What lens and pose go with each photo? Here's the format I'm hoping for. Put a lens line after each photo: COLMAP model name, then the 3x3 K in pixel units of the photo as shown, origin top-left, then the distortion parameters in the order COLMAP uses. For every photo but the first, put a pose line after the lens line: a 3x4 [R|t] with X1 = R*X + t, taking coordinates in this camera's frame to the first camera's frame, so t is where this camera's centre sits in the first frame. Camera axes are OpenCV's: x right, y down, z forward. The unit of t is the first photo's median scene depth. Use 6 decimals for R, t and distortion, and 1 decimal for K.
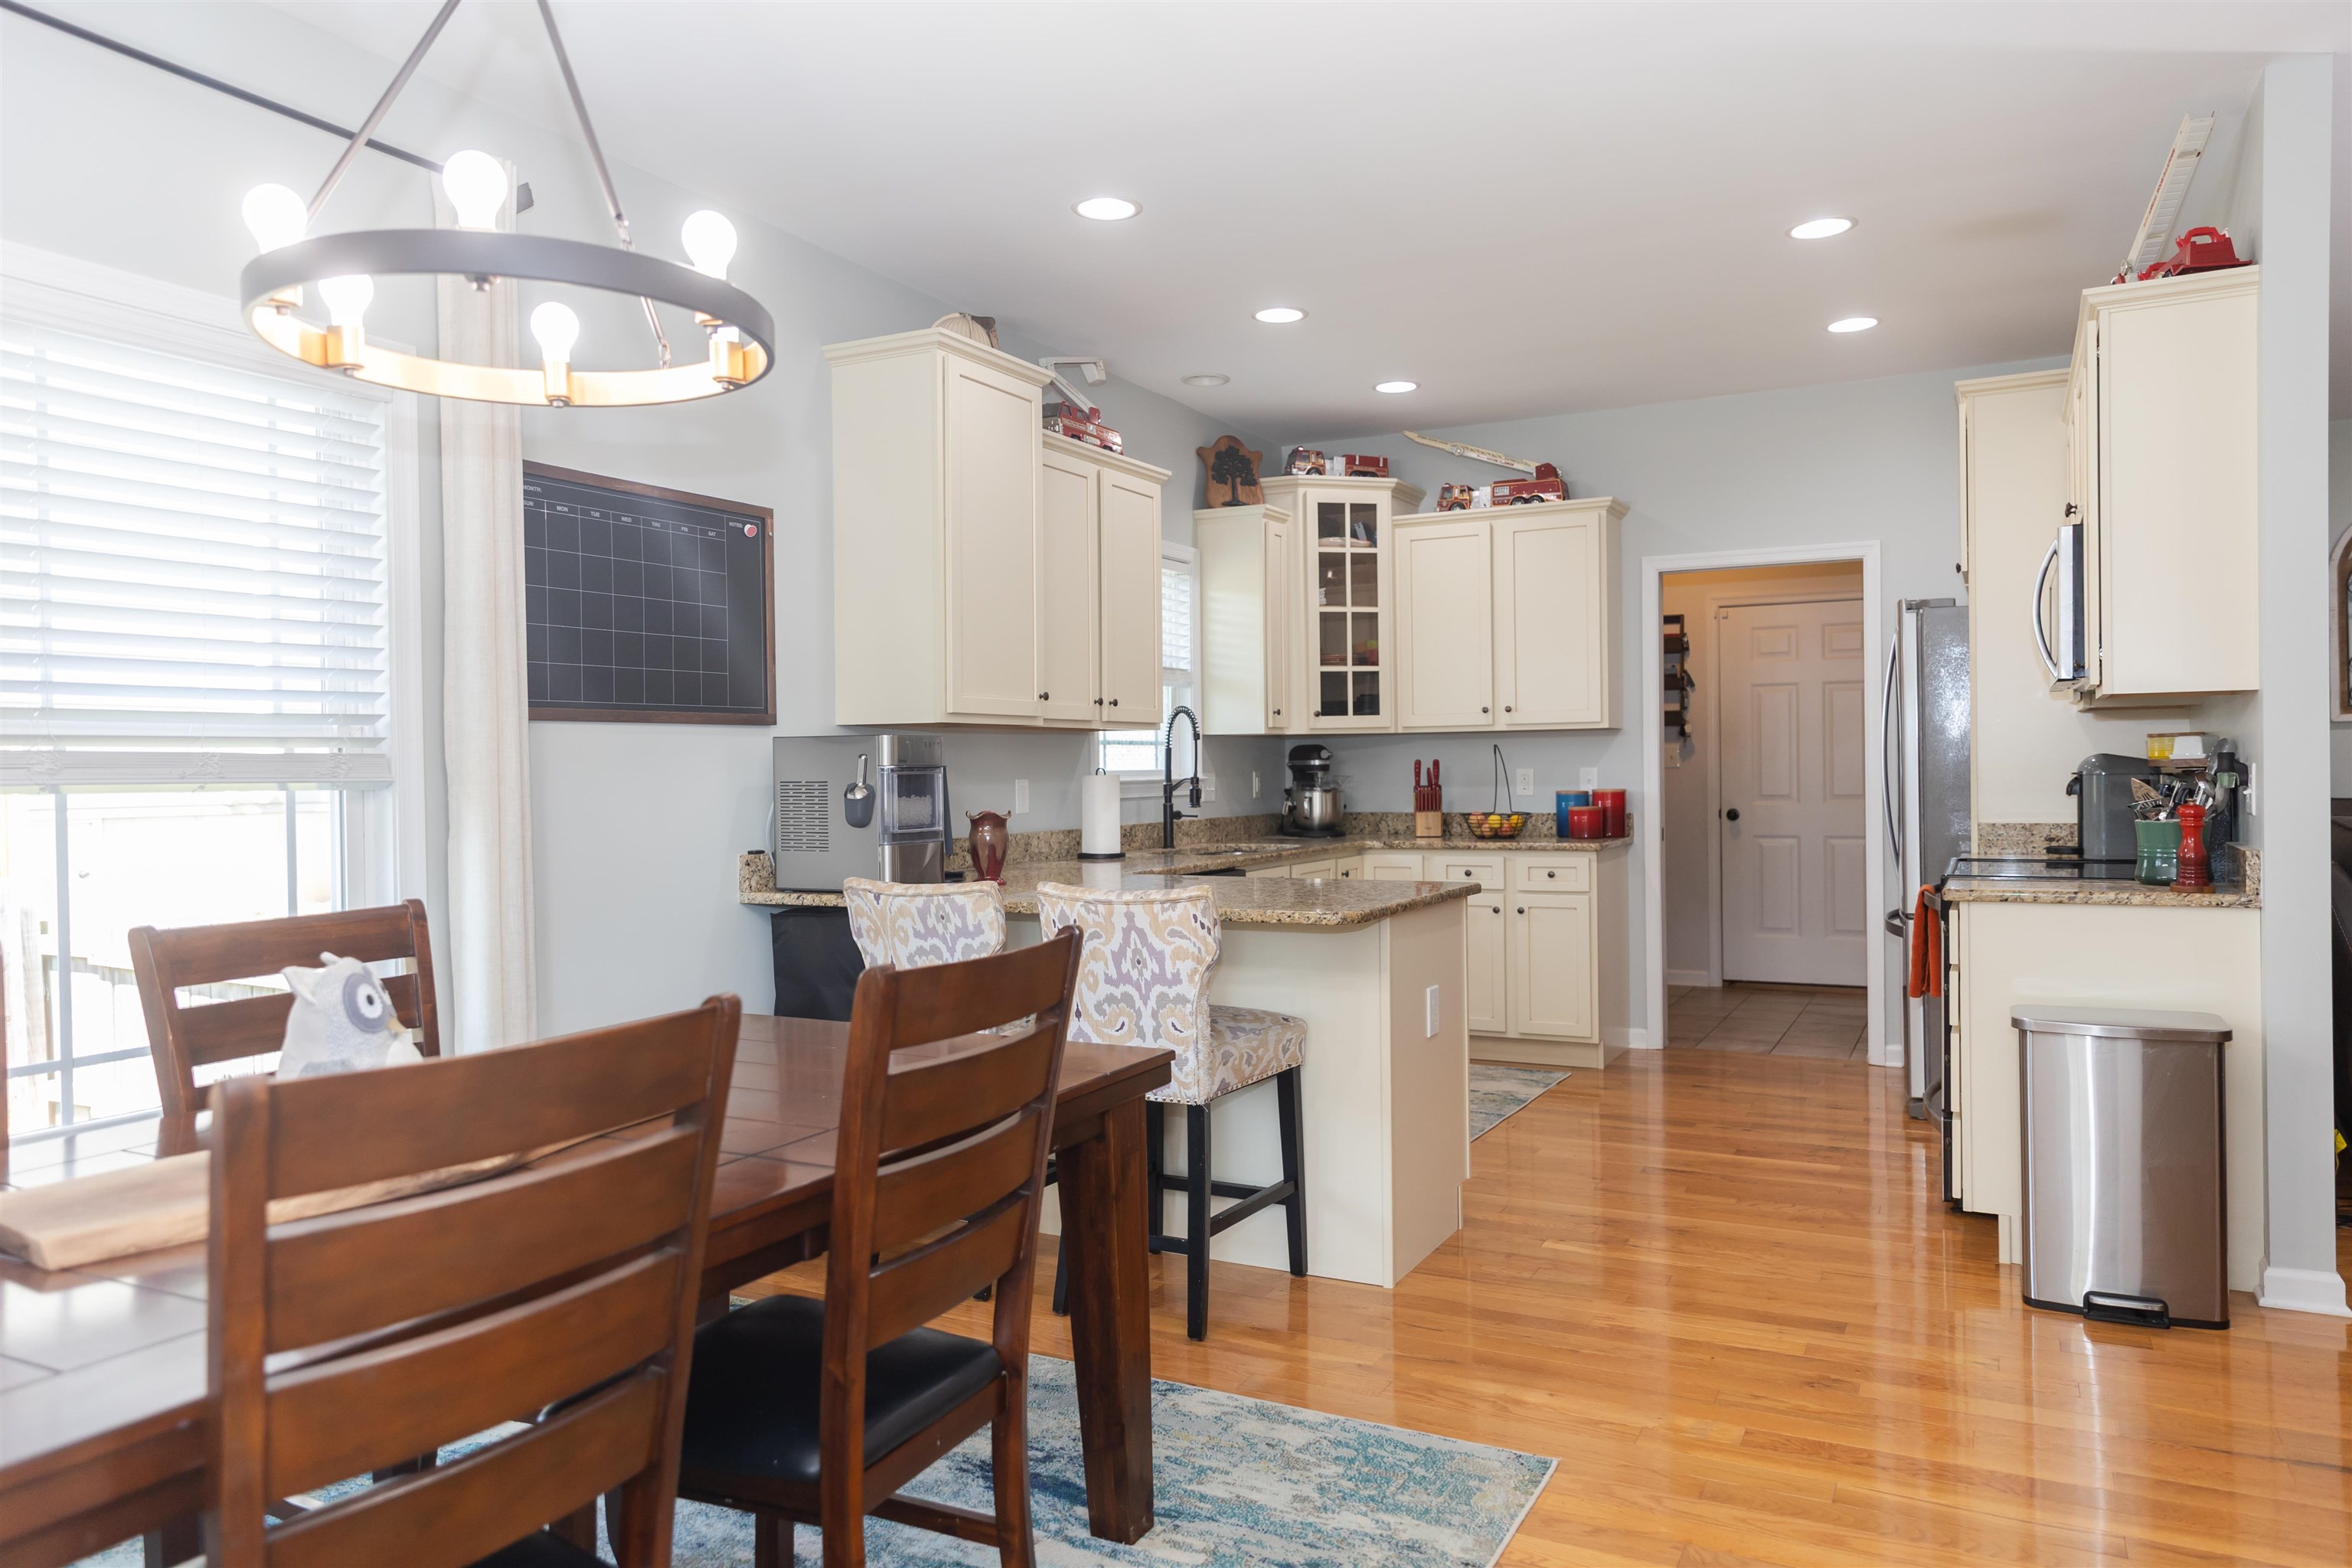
lens RADIAL K [[1565.7, 0, 1183.3], [0, 1565.7, 777.2], [0, 0, 1]] dist [0.016110, -0.005589]
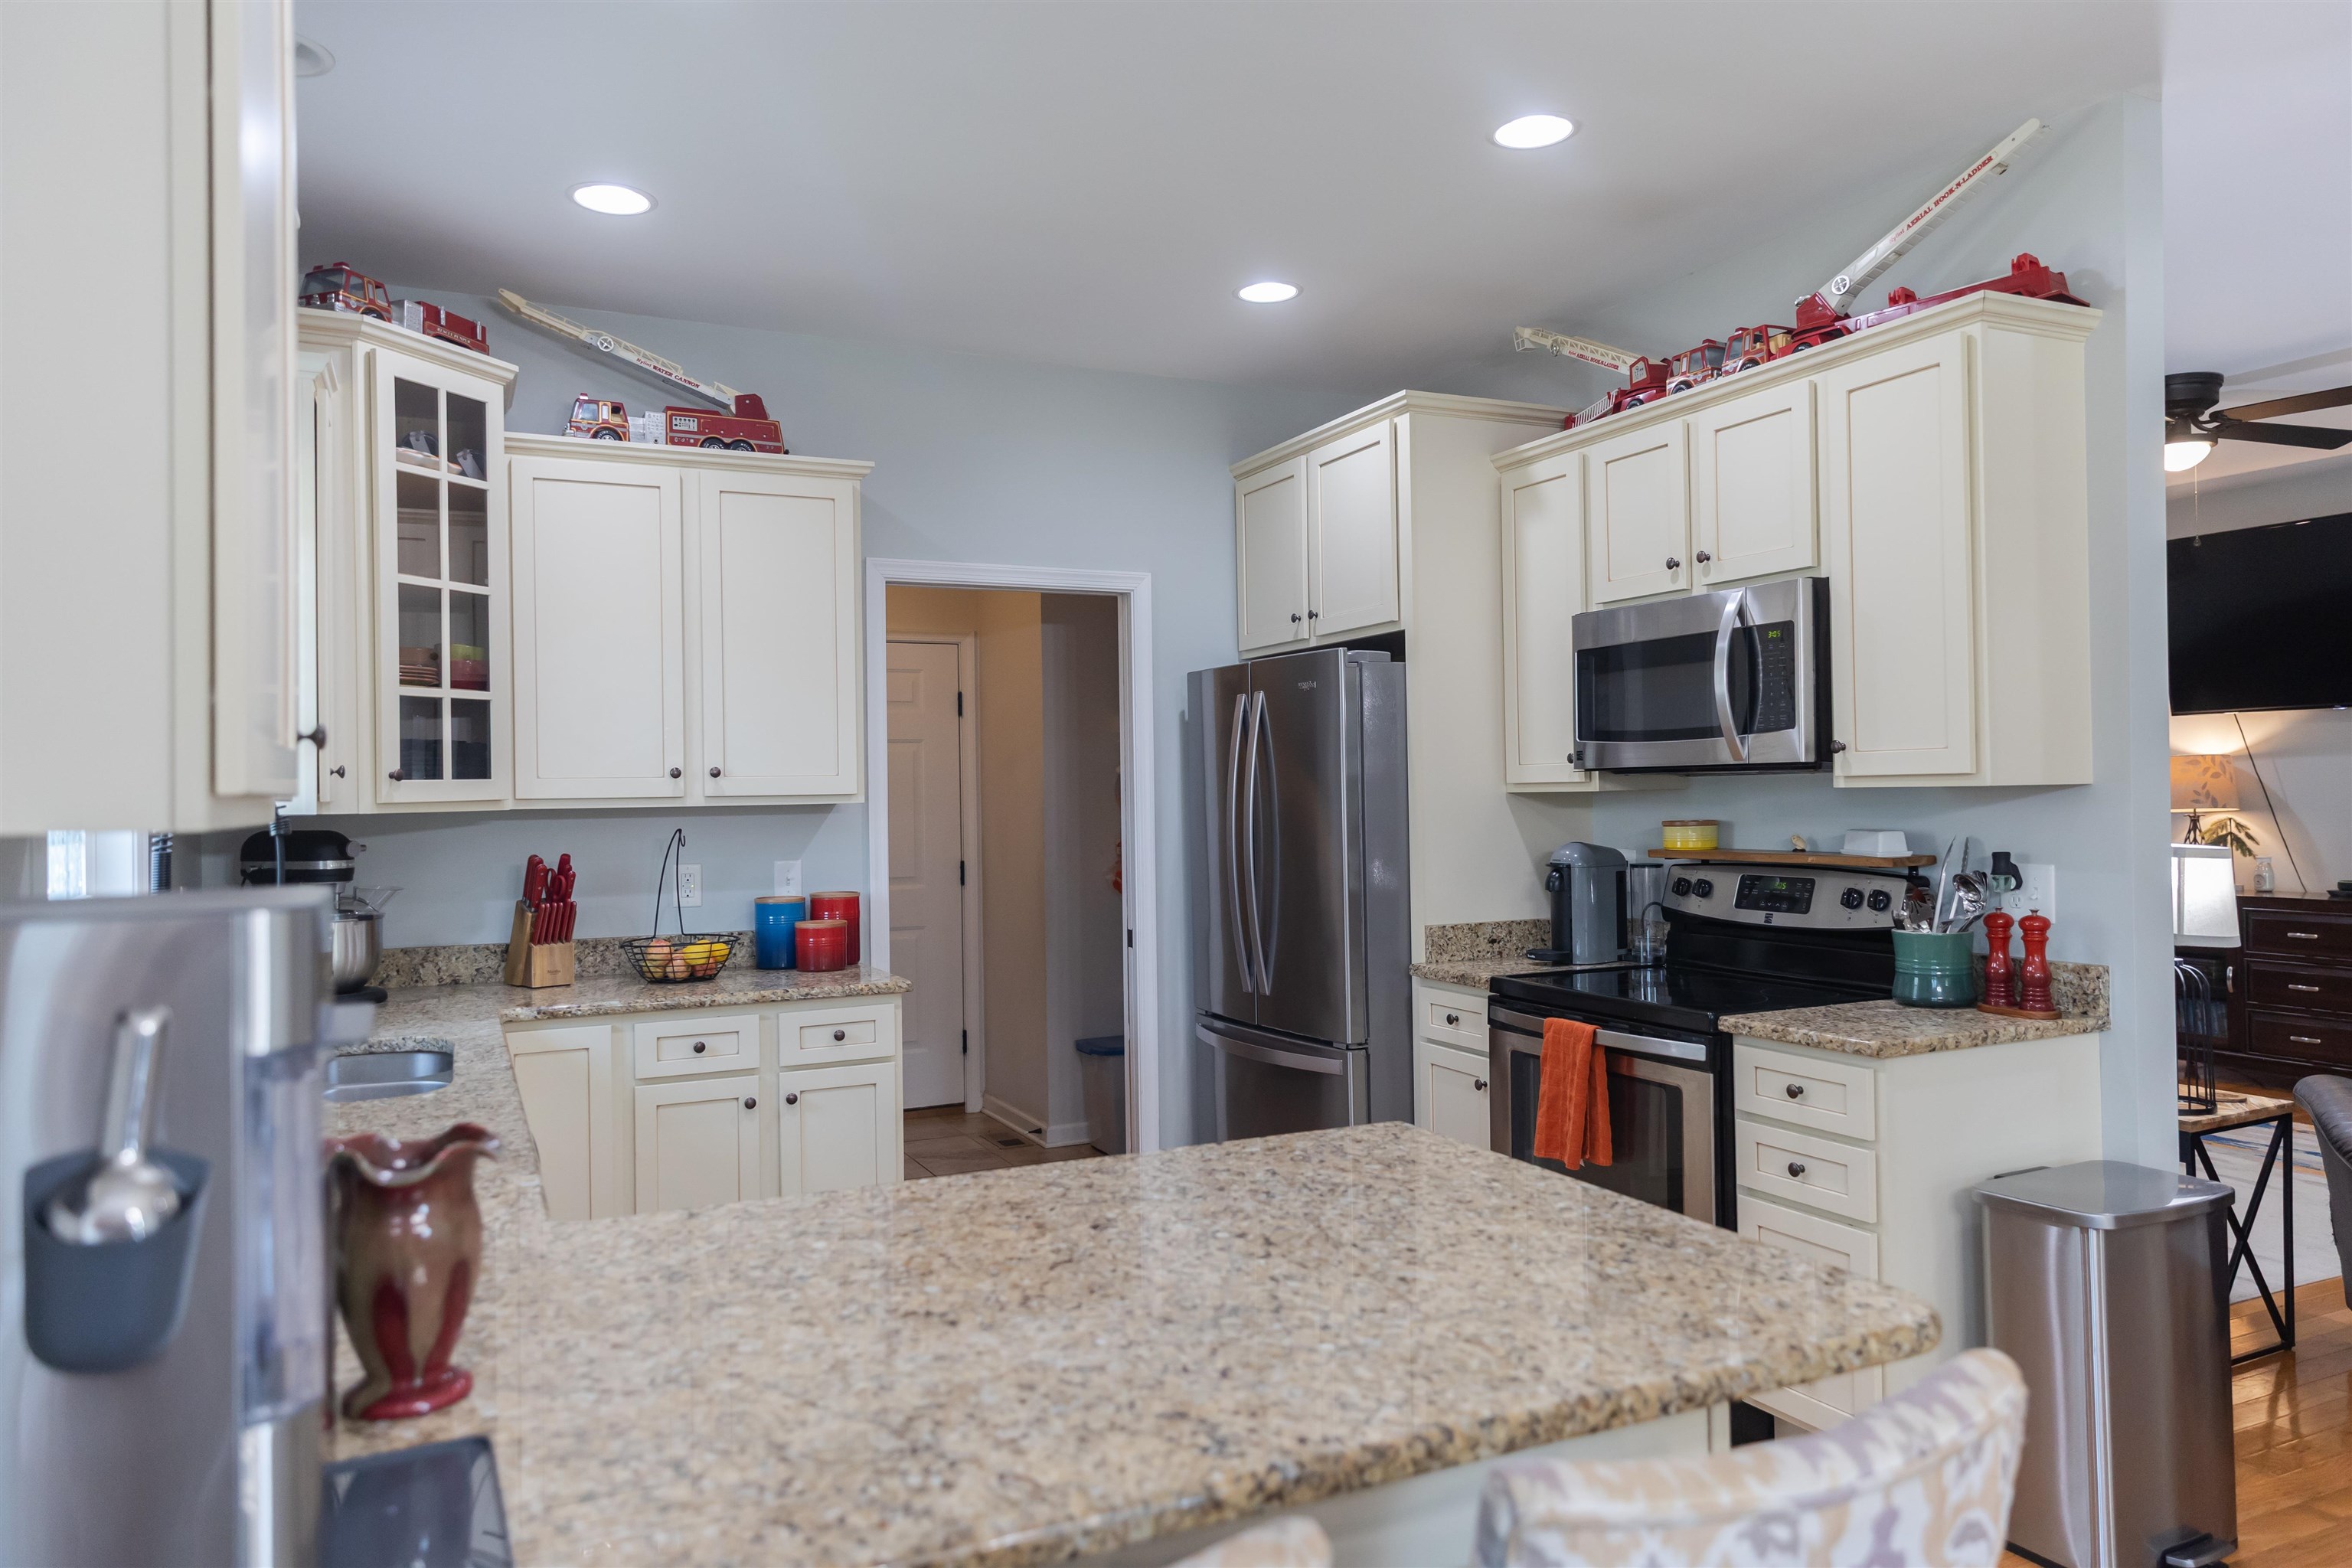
lens RADIAL K [[1565.7, 0, 1190.5], [0, 1565.7, 783.6], [0, 0, 1]] dist [0.016110, -0.005589]
pose [[0.594946, 0.008584, 0.803720, -0.179476], [0.012320, 0.999728, -0.019797, -0.024007], [-0.803671, 0.021680, 0.594679, 0.470028]]
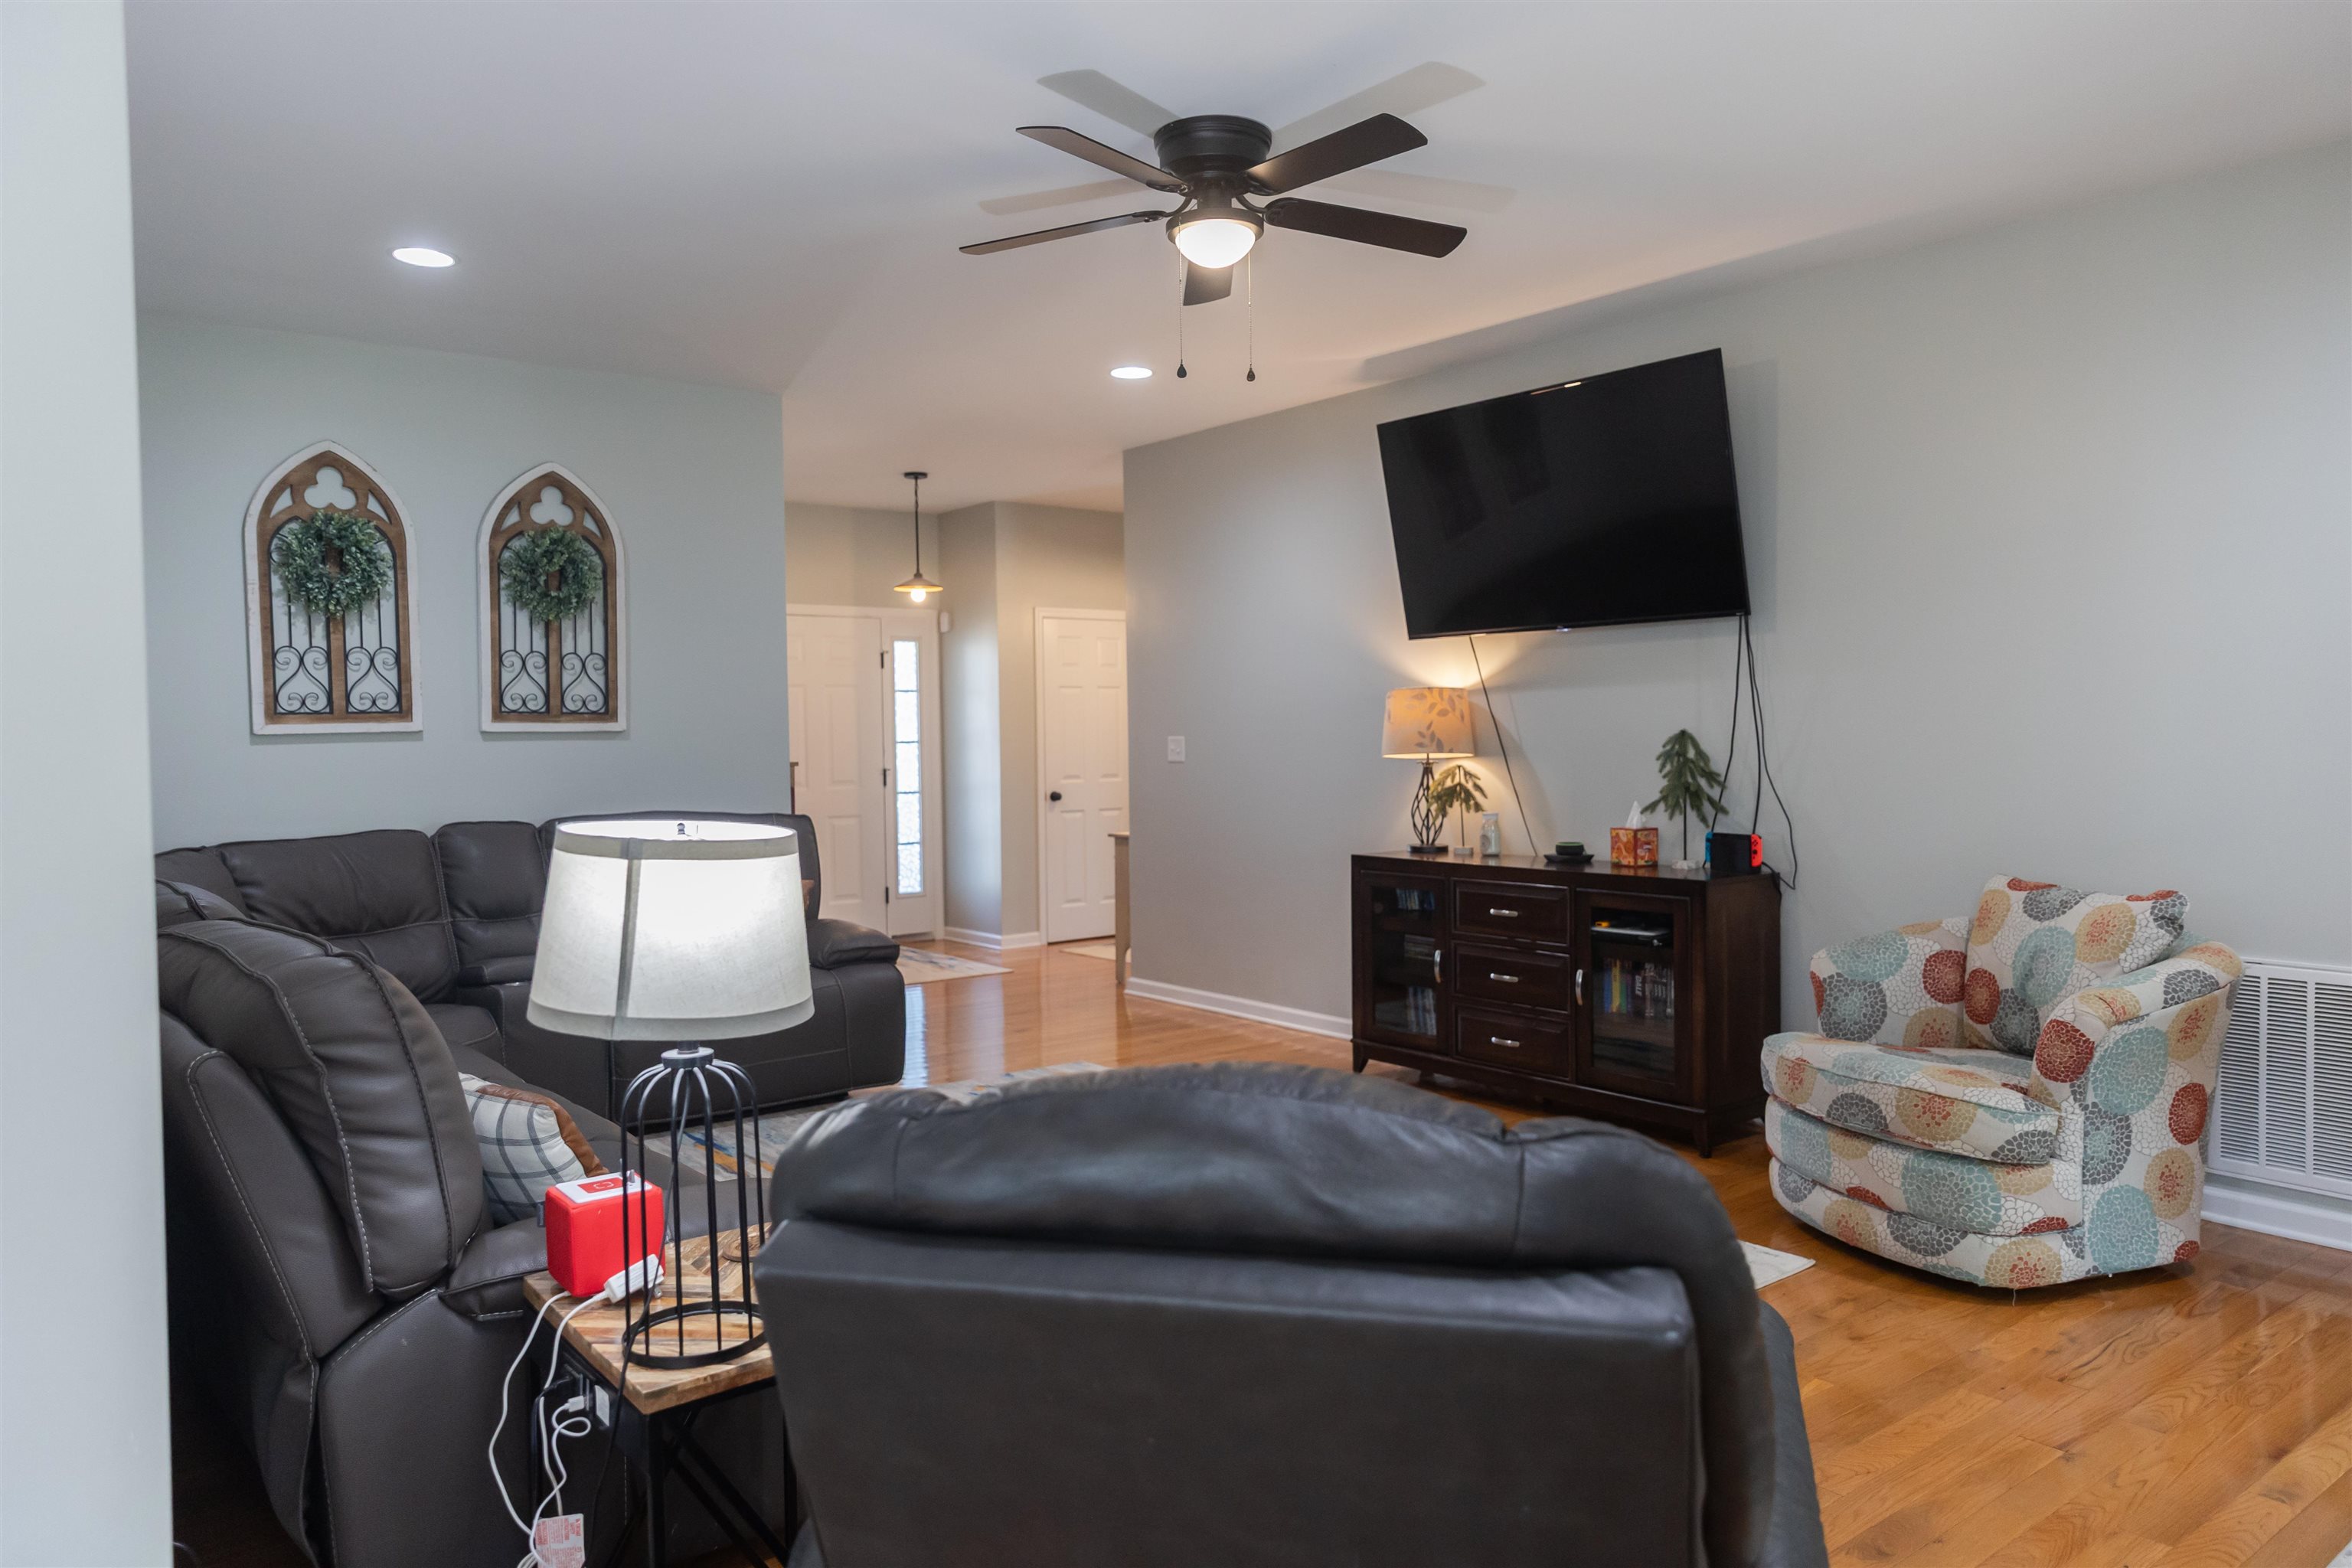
lens RADIAL K [[1565.7, 0, 1172.7], [0, 1565.7, 767.6], [0, 0, 1]] dist [0.016110, -0.005589]
pose [[0.408656, -0.015067, 0.912564, 0.251745], [0.013320, 0.999856, 0.010544, -0.022959], [-0.912591, 0.007847, 0.408797, 0.327091]]
